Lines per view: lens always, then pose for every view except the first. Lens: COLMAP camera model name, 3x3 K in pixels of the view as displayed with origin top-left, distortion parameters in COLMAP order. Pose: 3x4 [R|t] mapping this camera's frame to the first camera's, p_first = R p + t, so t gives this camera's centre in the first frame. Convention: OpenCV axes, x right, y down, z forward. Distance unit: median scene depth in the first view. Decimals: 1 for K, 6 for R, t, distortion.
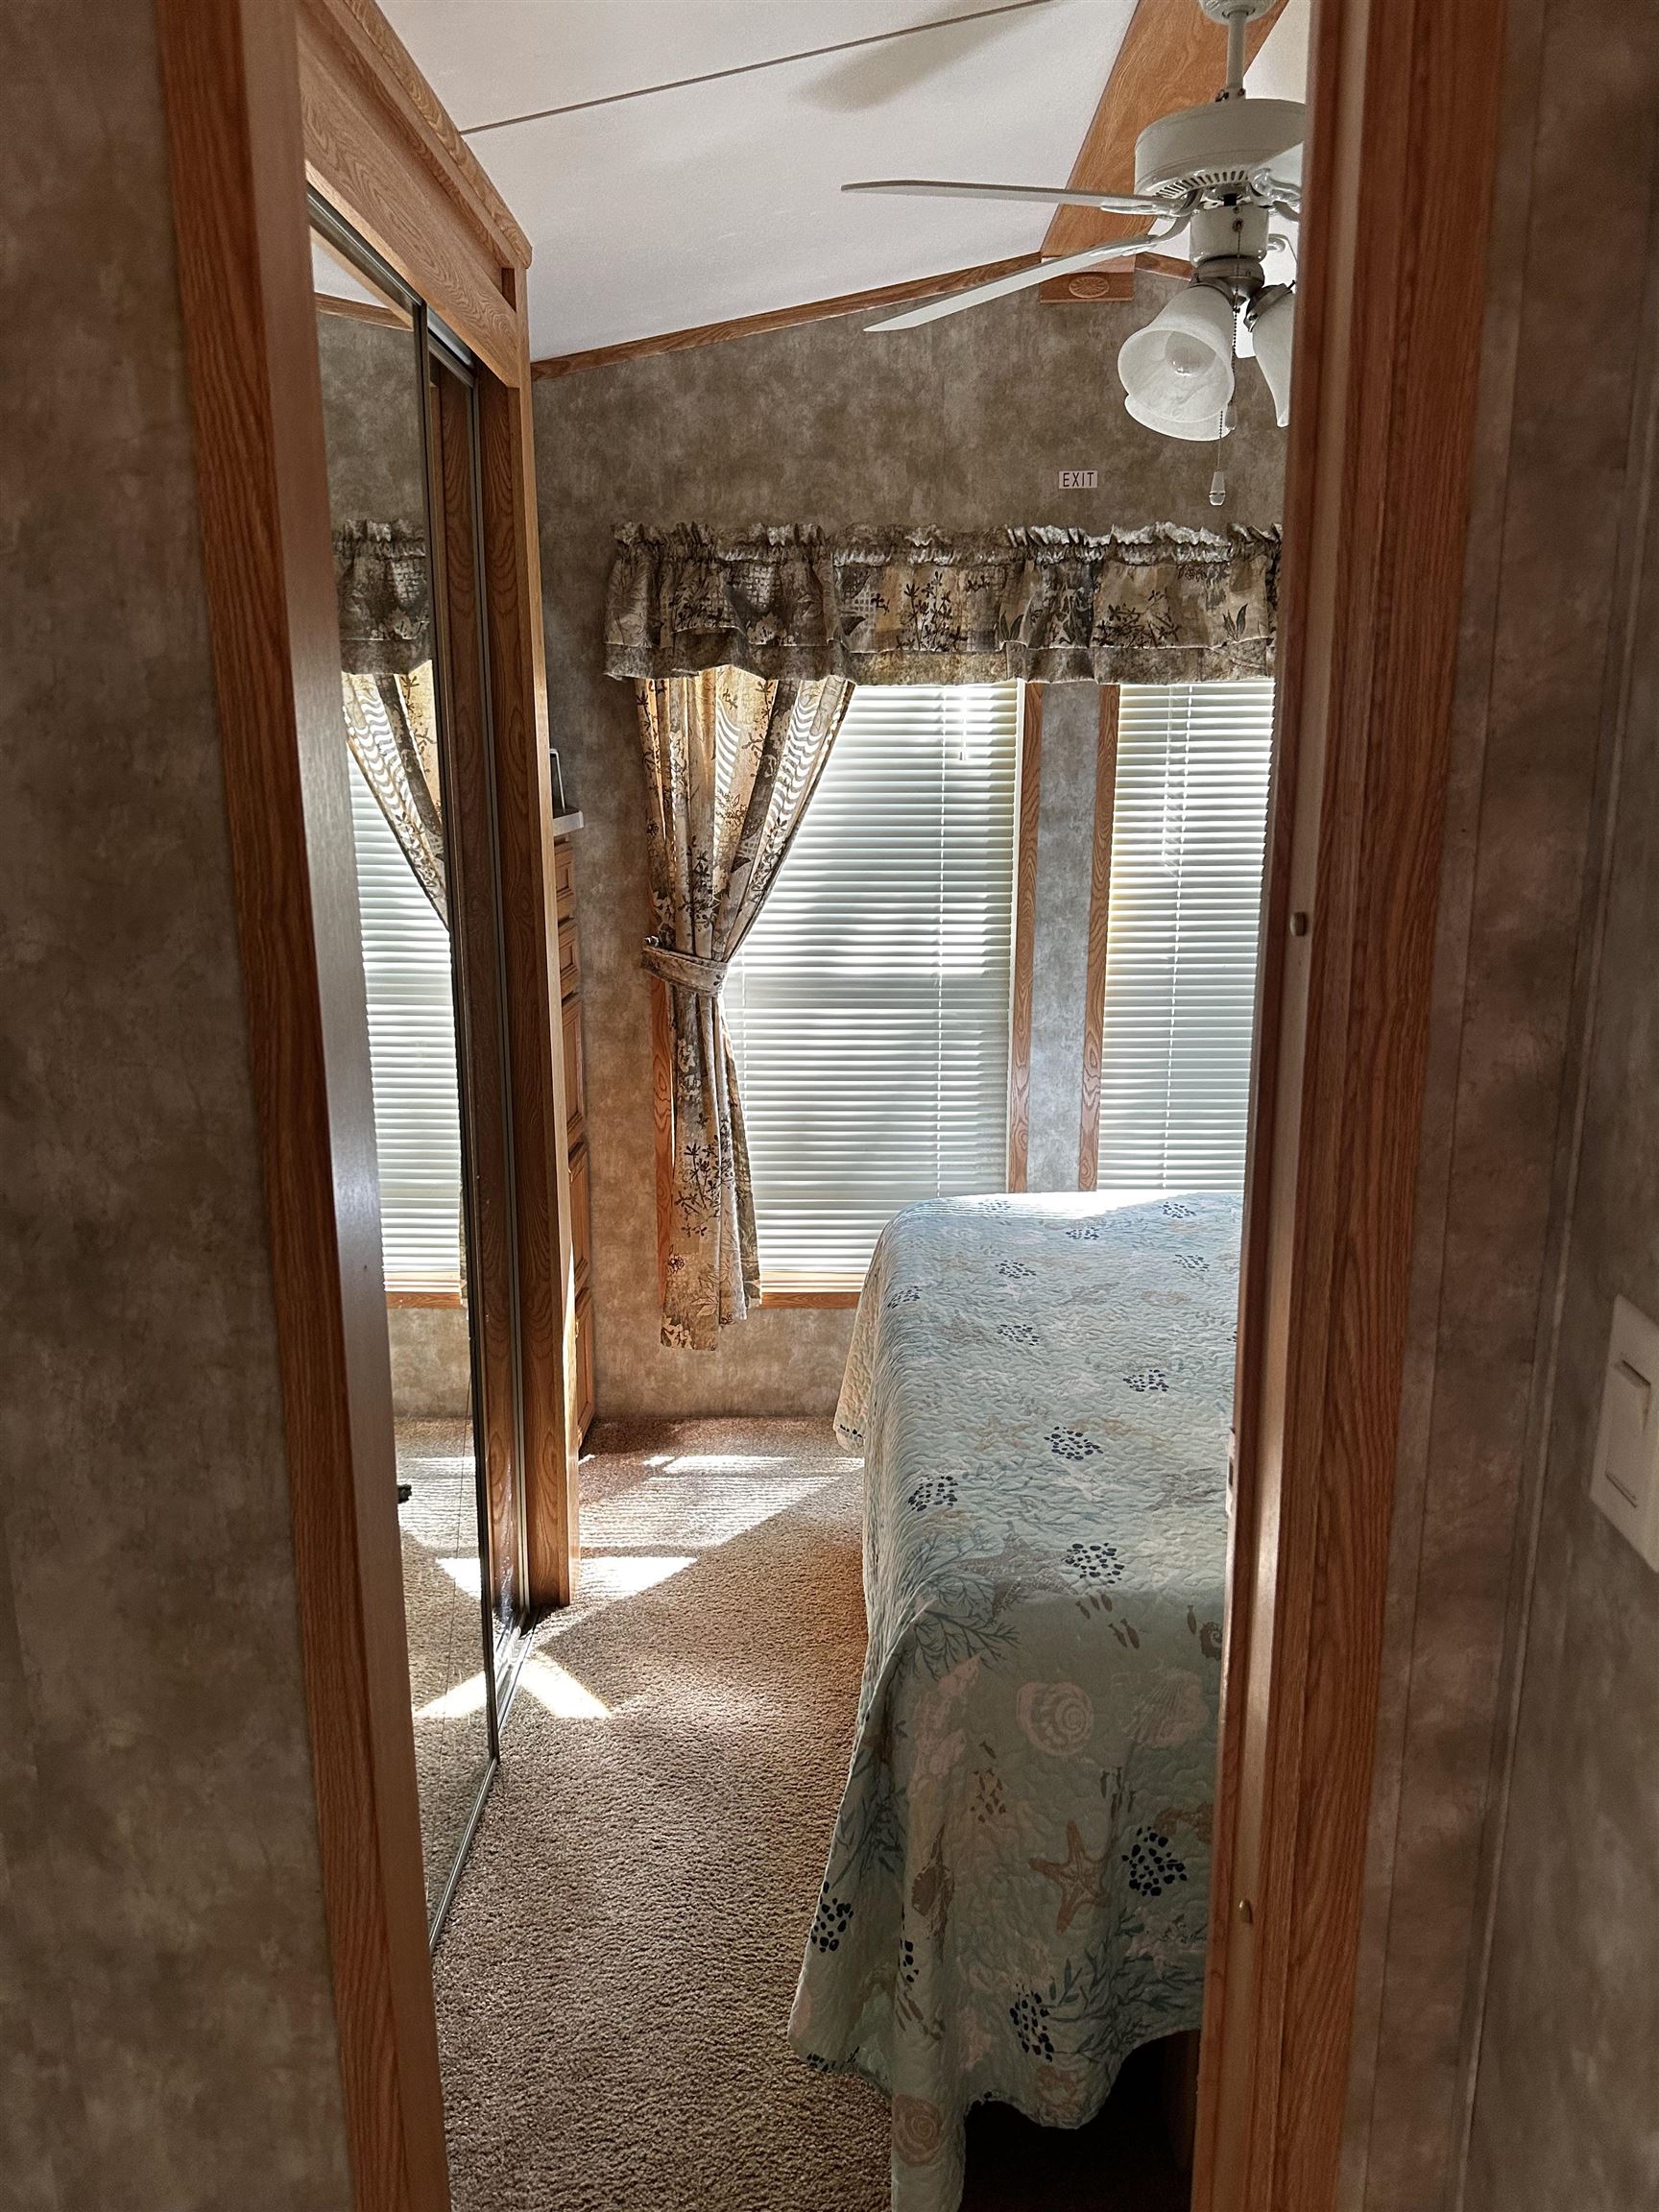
lens RADIAL K [[1574.6, 0, 826.8], [0, 1574.6, 1114.0], [0, 0, 1]] dist [0.011775, -0.005289]
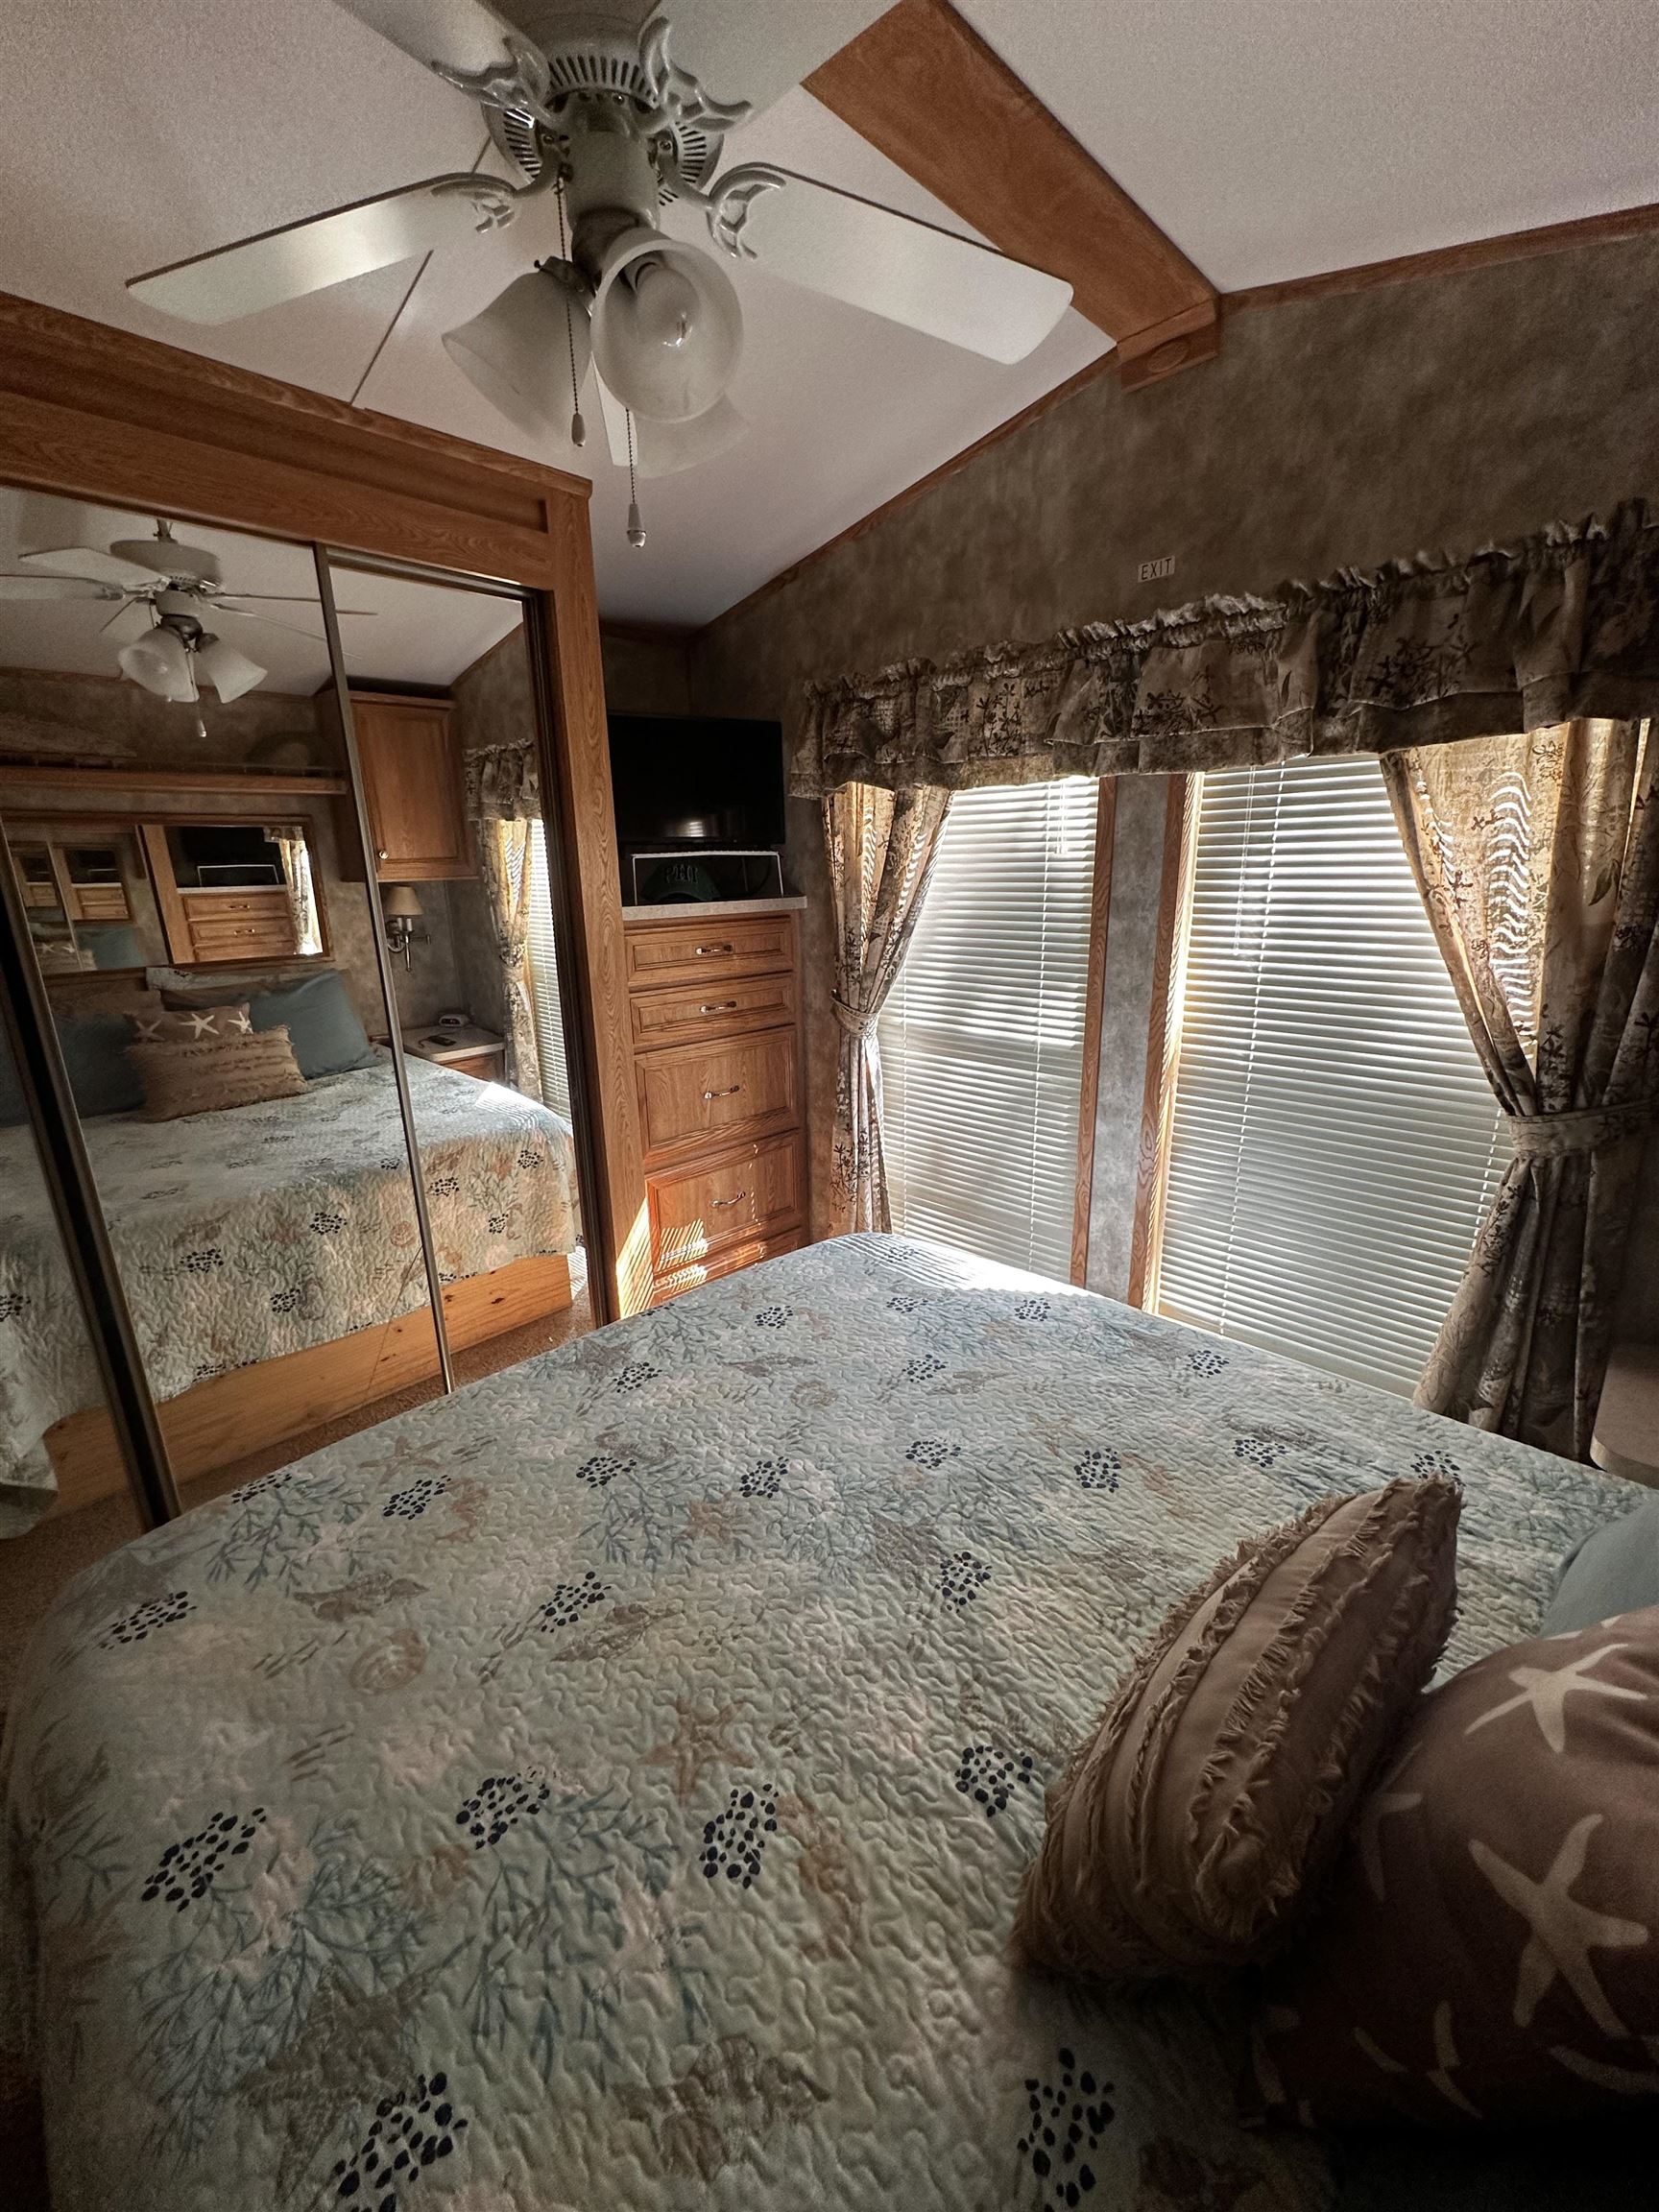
lens RADIAL K [[899.6, 0, 828.9], [0, 899.6, 1098.7], [0, 0, 1]] dist [-0.014130, 0.000216]
pose [[0.718283, 0.165514, -0.675777, 0.448018], [-0.138391, 0.985872, 0.094368, -0.096467], [0.681848, 0.025739, 0.731041, 0.454224]]
